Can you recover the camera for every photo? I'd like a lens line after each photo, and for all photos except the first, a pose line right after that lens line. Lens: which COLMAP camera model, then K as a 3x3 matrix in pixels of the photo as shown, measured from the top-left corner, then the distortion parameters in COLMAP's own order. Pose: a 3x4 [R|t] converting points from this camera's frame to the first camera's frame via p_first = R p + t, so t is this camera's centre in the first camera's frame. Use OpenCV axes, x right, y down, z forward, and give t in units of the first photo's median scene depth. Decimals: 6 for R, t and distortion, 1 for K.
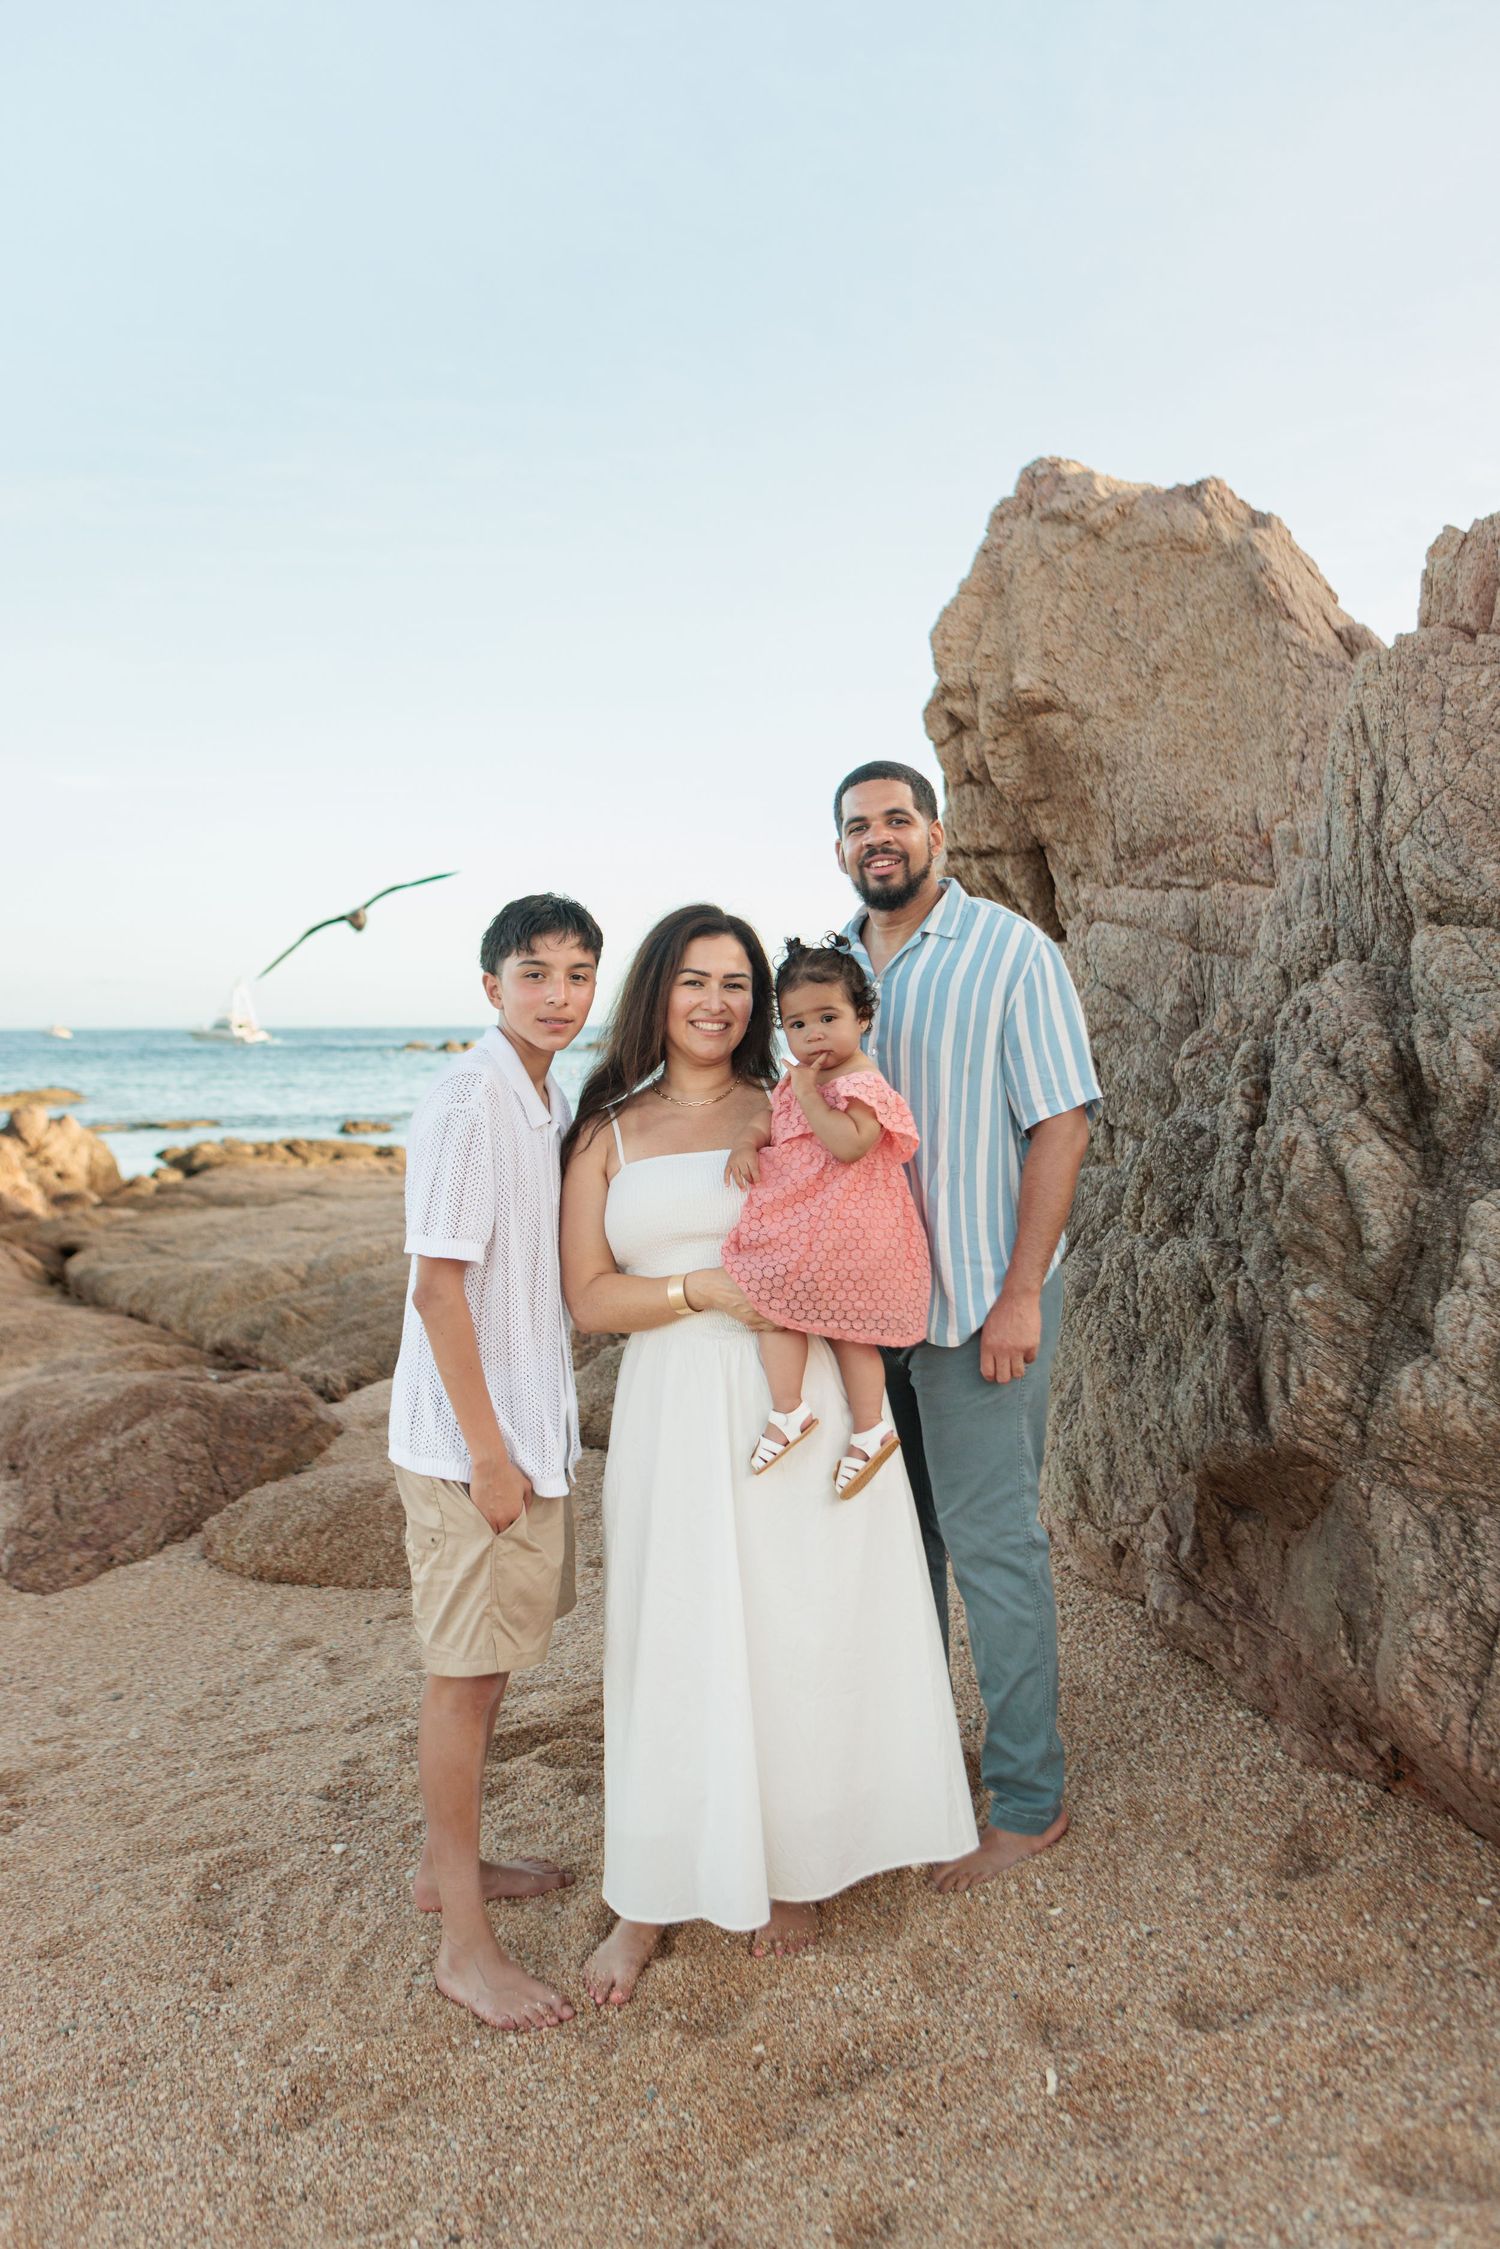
lens RADIAL K [[1928.1, 0, 749.8], [0, 1928.1, 1135.2], [0, 0, 1]] dist [0.001521, 0.009717]
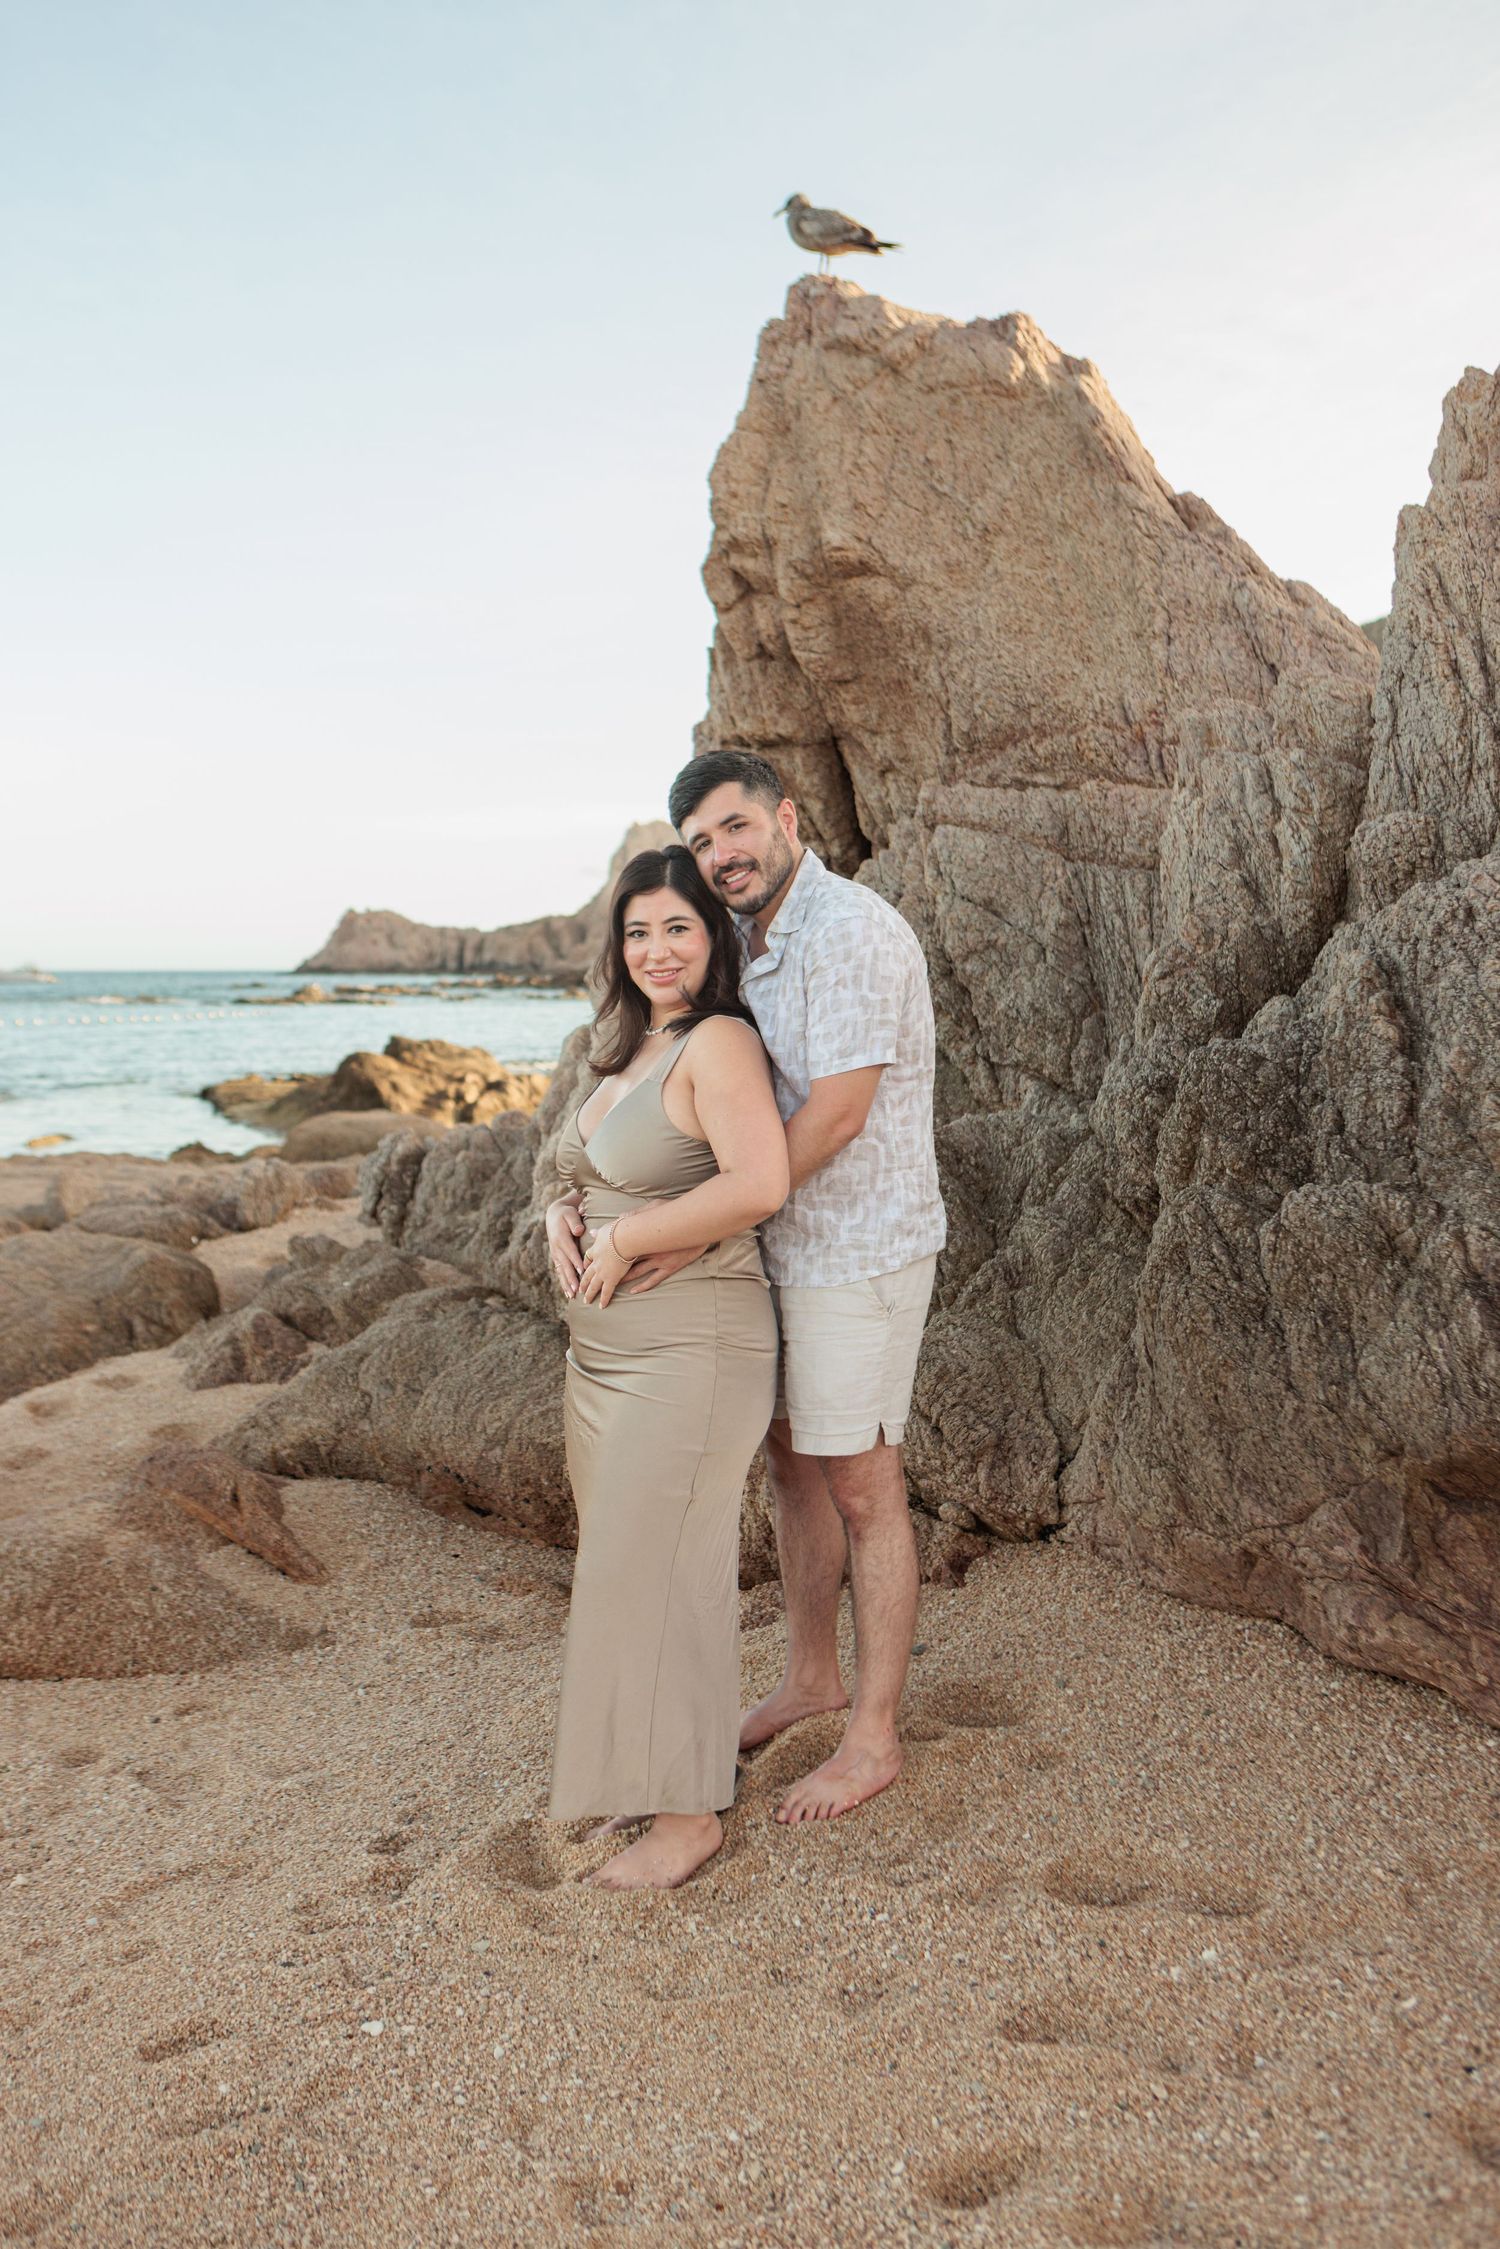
lens RADIAL K [[2230.8, 0, 750.0], [0, 2230.8, 1124.5], [0, 0, 1]] dist [0.015369, -0.016170]
pose [[0.965935, -0.014771, 0.258362, -0.150327], [0.011704, 0.999842, 0.013404, 0.006542], [-0.258520, -0.009923, 0.965955, 0.070223]]
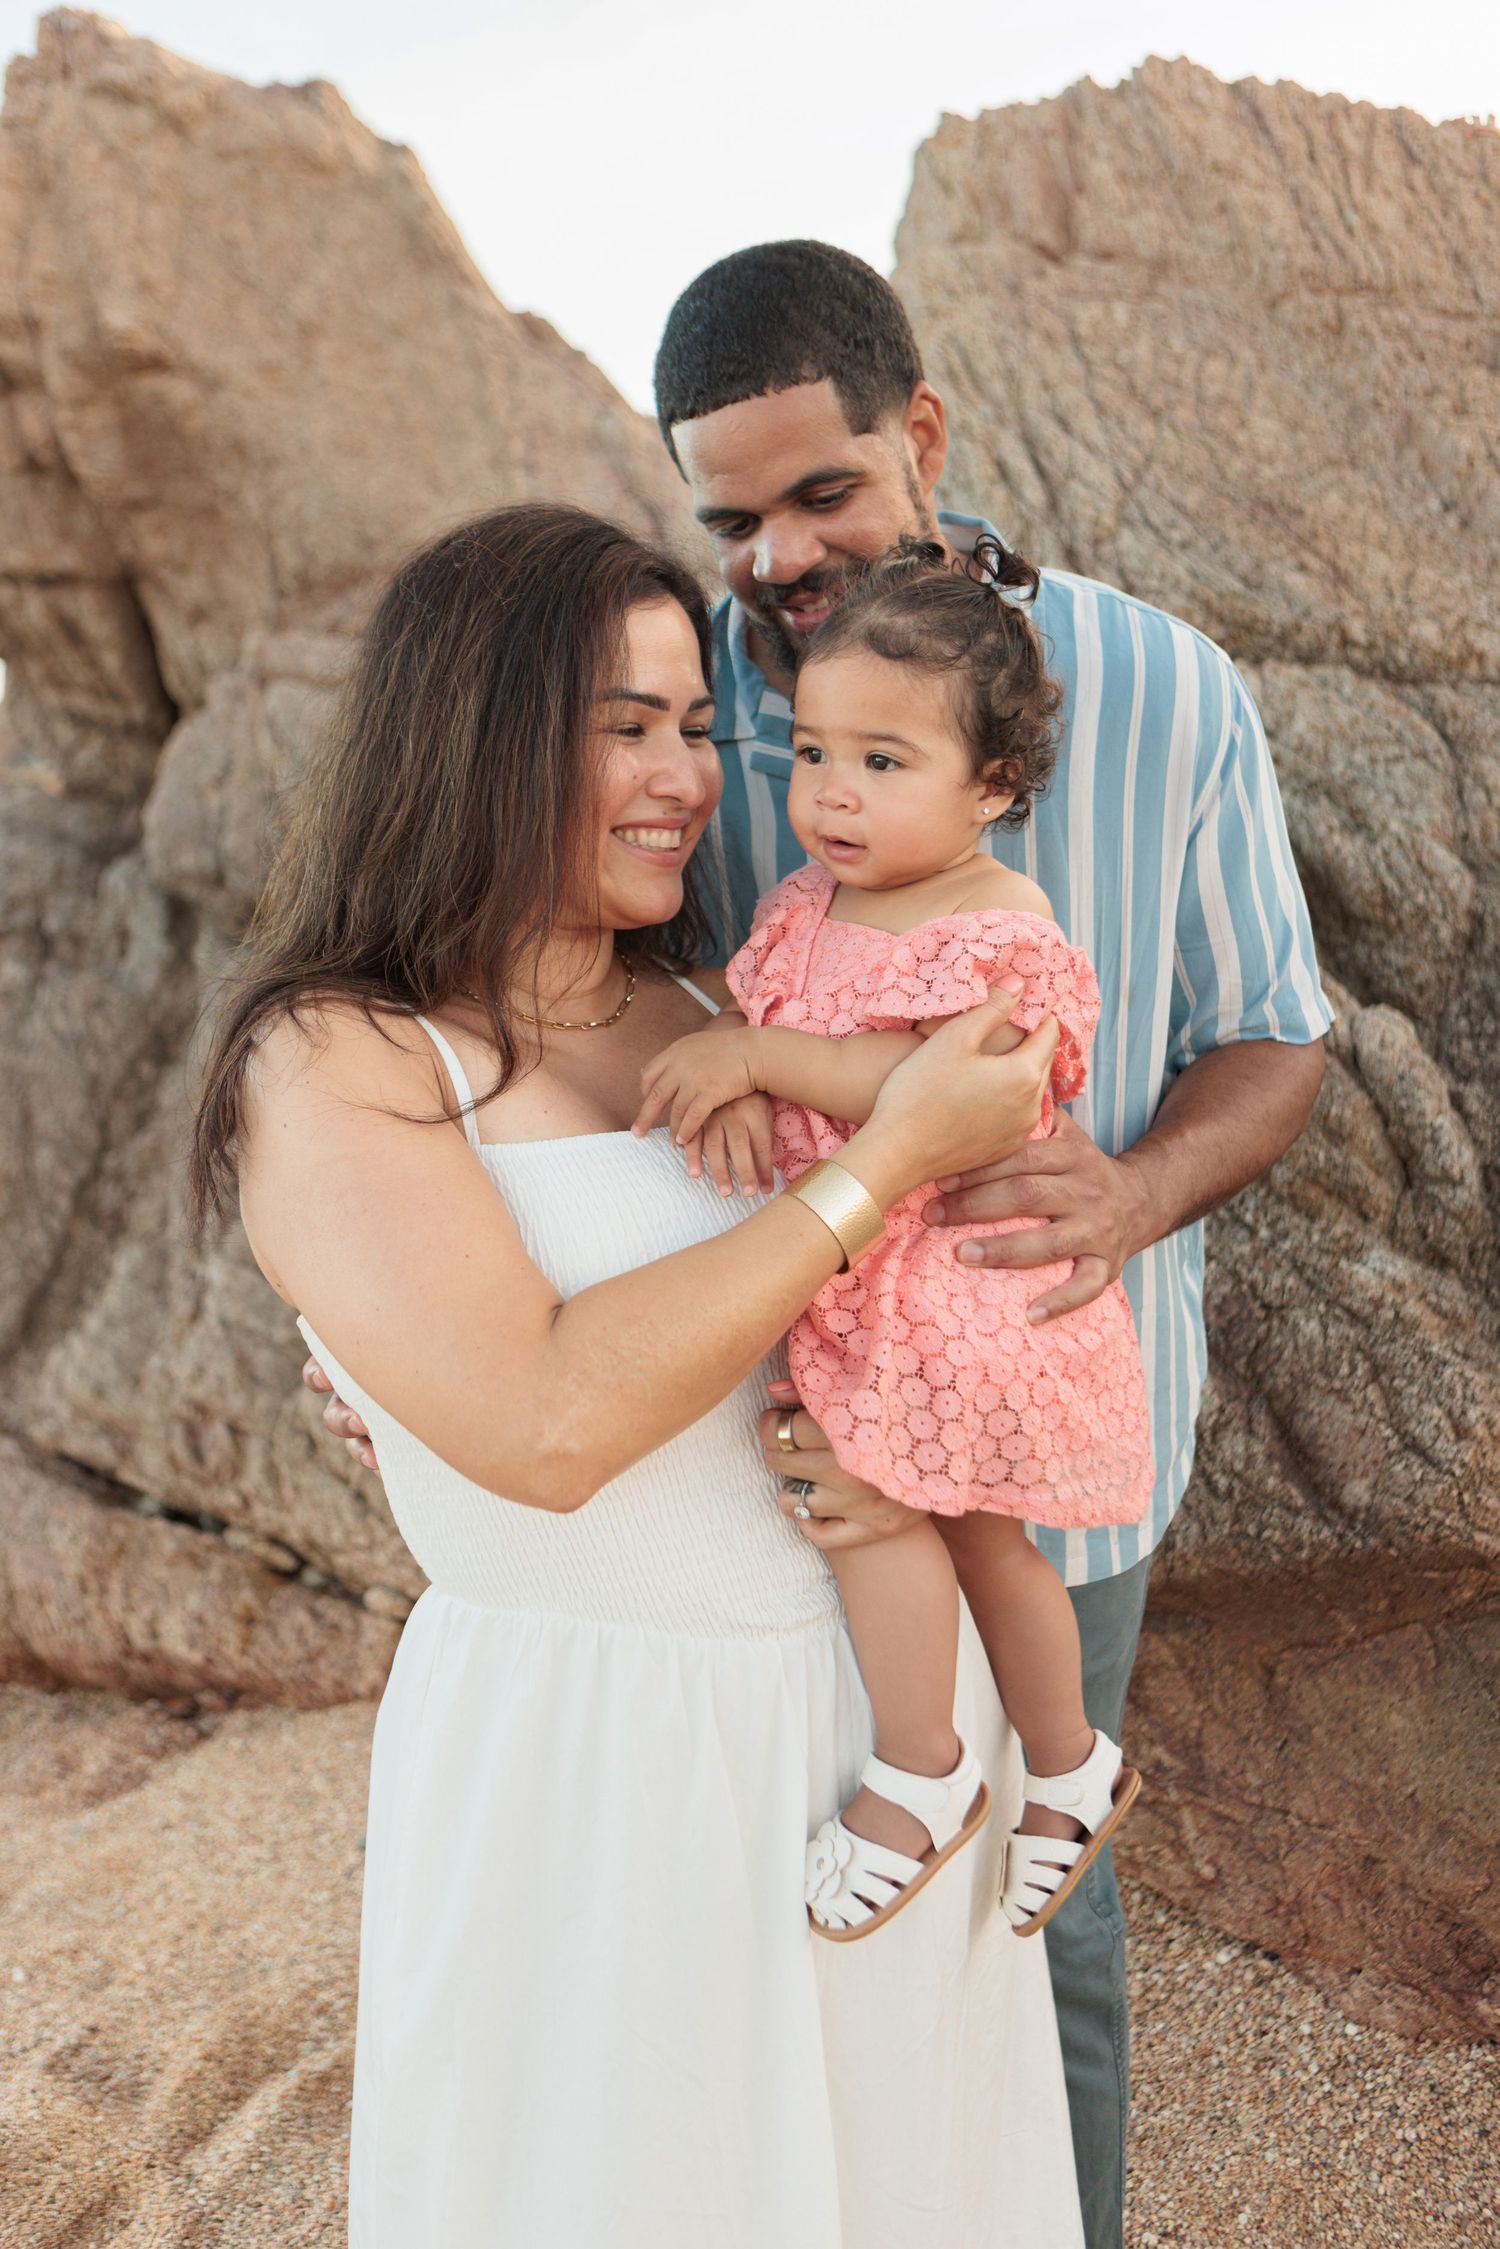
lens RADIAL K [[1974.4, 0, 750.0], [0, 1974.4, 1124.5], [0, 0, 1]] dist [-0.003060, 0.016868]
pose [[0.819787, -0.089167, 0.565685, -0.096154], [0.039803, 0.994287, 0.099045, -0.013800], [-0.571284, -0.058680, 0.818652, 0.289981]]
